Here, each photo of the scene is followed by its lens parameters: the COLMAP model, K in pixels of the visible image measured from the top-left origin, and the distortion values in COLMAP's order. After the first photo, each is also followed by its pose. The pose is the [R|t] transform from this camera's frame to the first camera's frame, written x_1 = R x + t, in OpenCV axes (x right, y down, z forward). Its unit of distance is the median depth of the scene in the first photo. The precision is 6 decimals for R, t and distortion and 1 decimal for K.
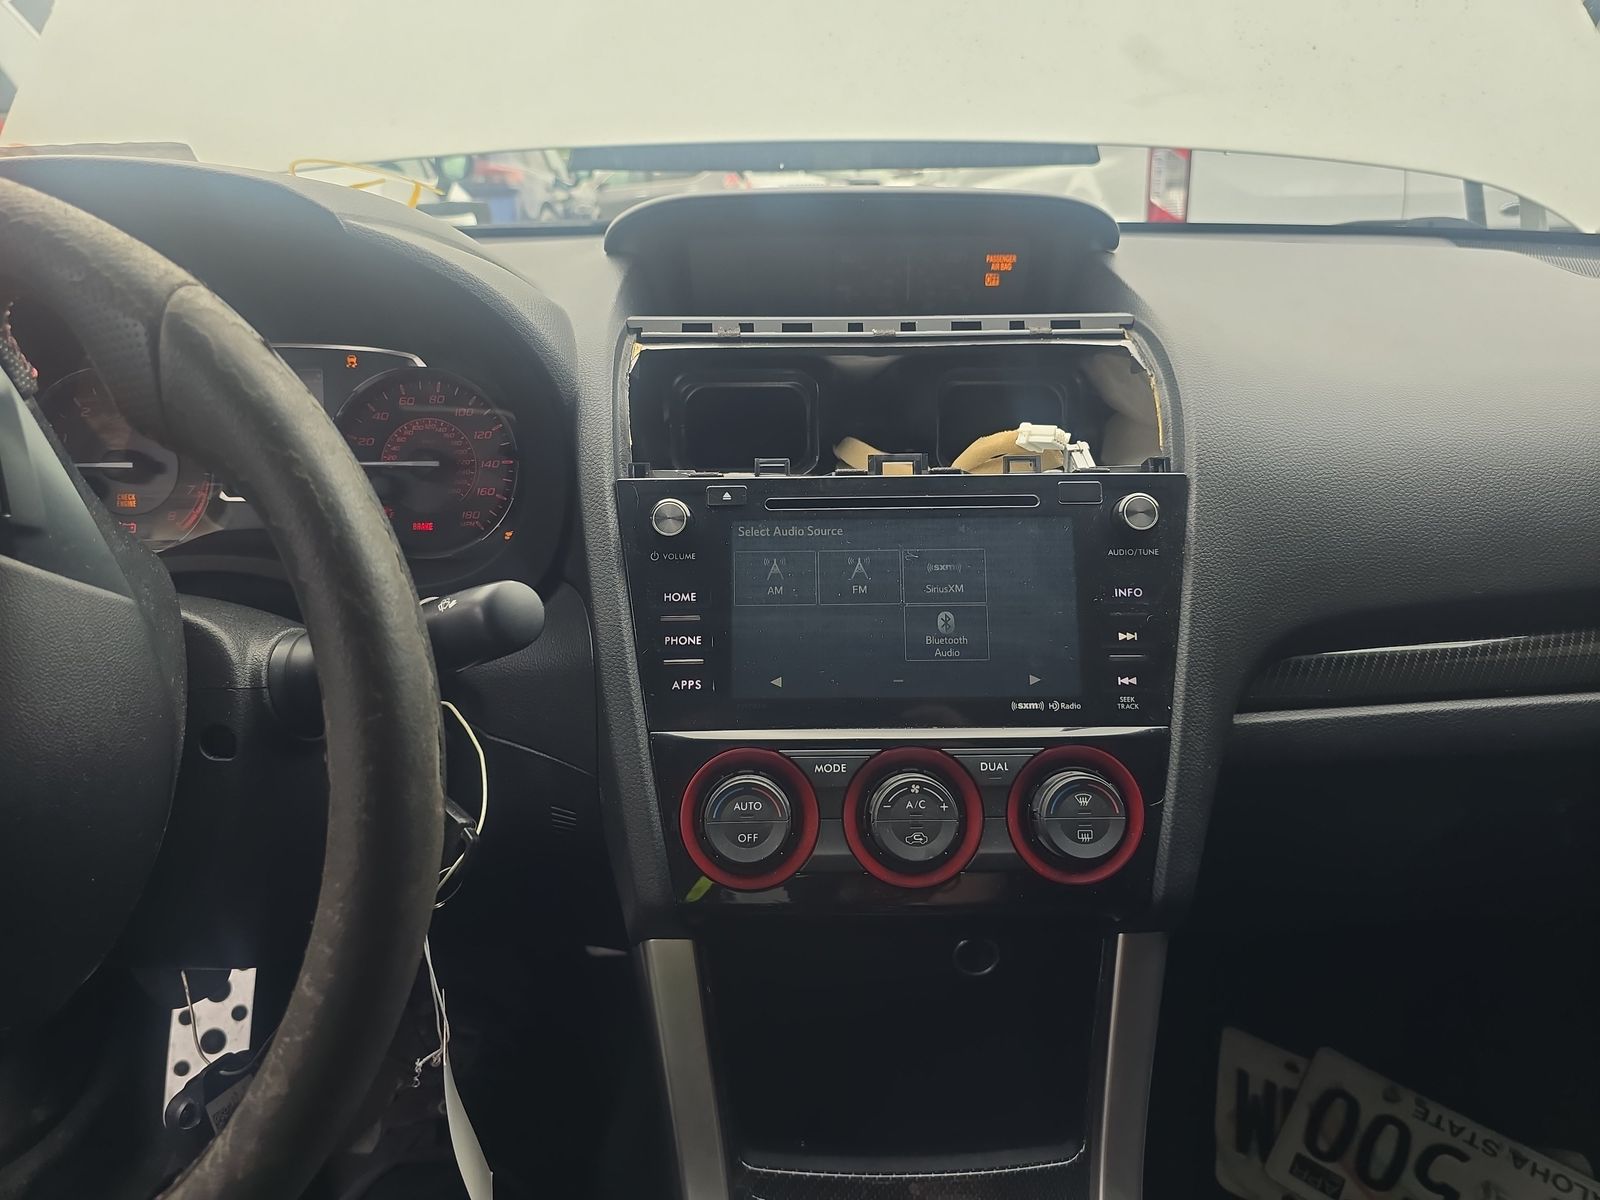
lens RADIAL K [[1094.7, 0, 801.0], [0, 1094.7, 599.5], [0, 0, 1]] dist [0.052716, -0.058790]
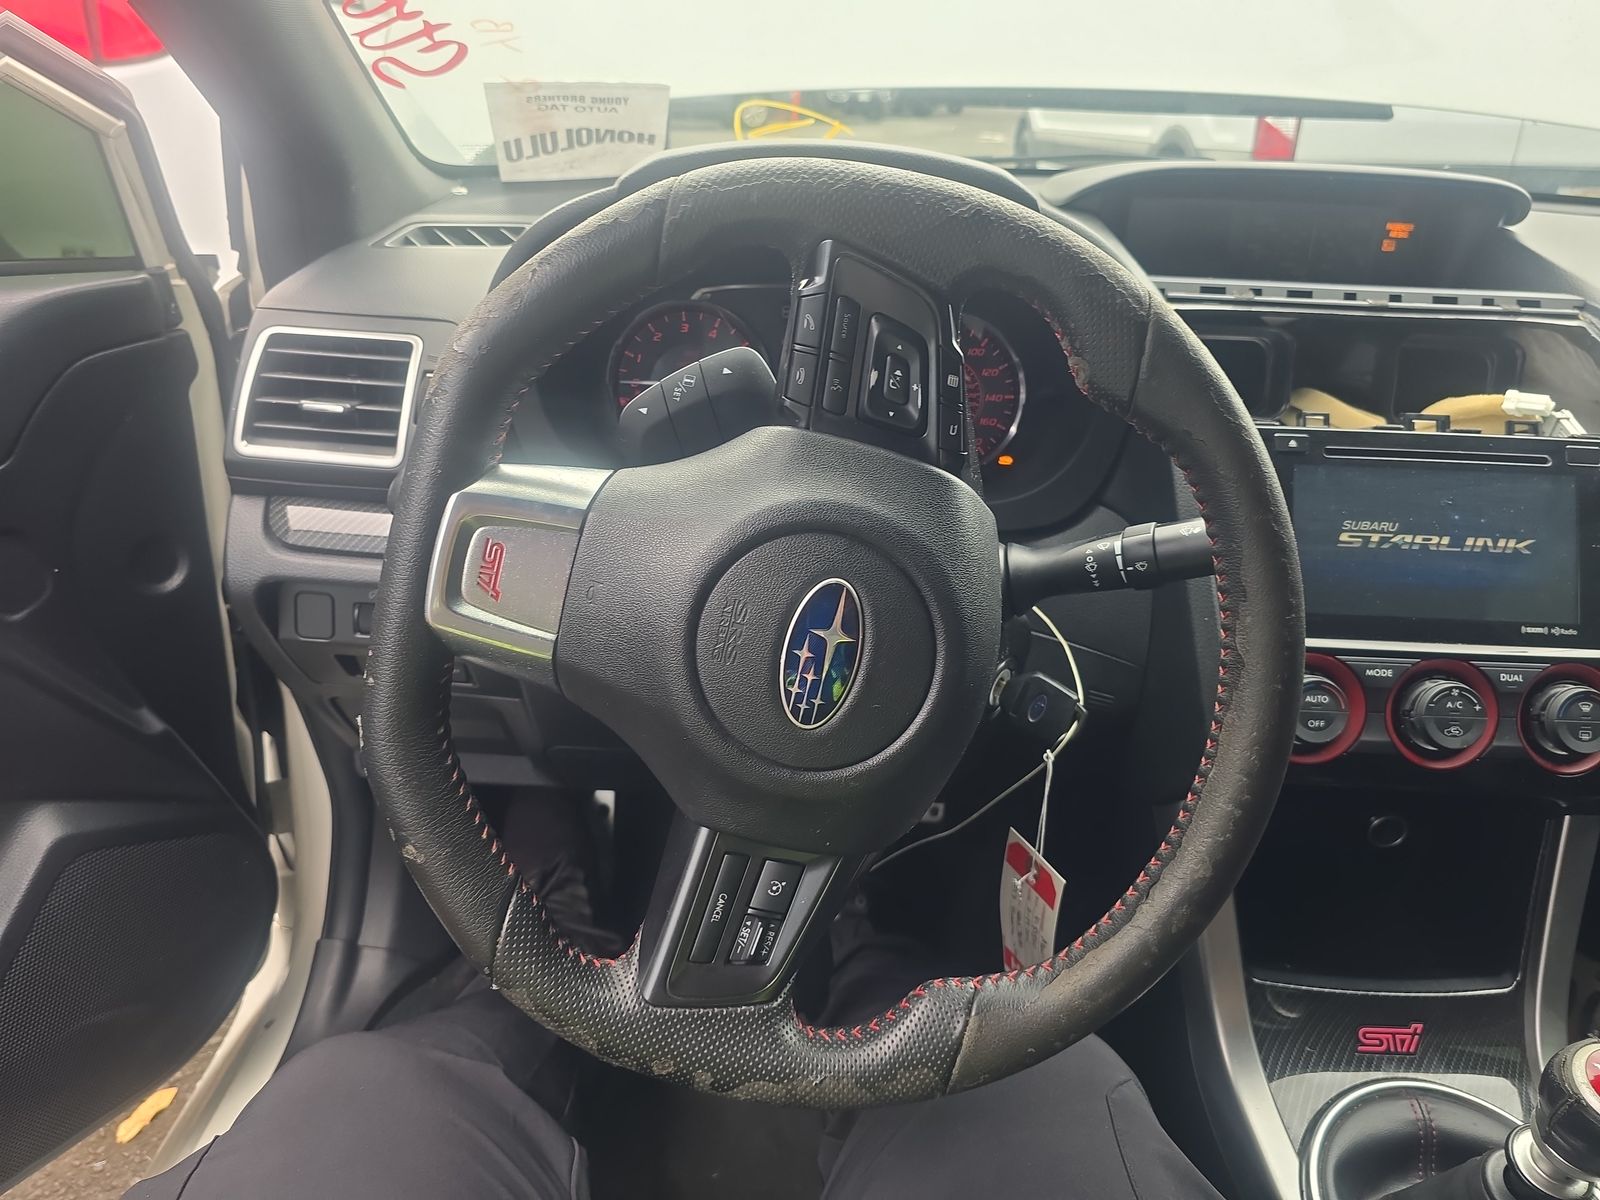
lens RADIAL K [[1094.7, 0, 801.0], [0, 1094.7, 599.5], [0, 0, 1]] dist [0.052716, -0.058790]
pose [[0.998704, 0.050402, 0.007127, -0.604322], [-0.050842, 0.994548, 0.091044, -0.007816], [-0.002500, -0.091289, 0.995821, -0.220936]]
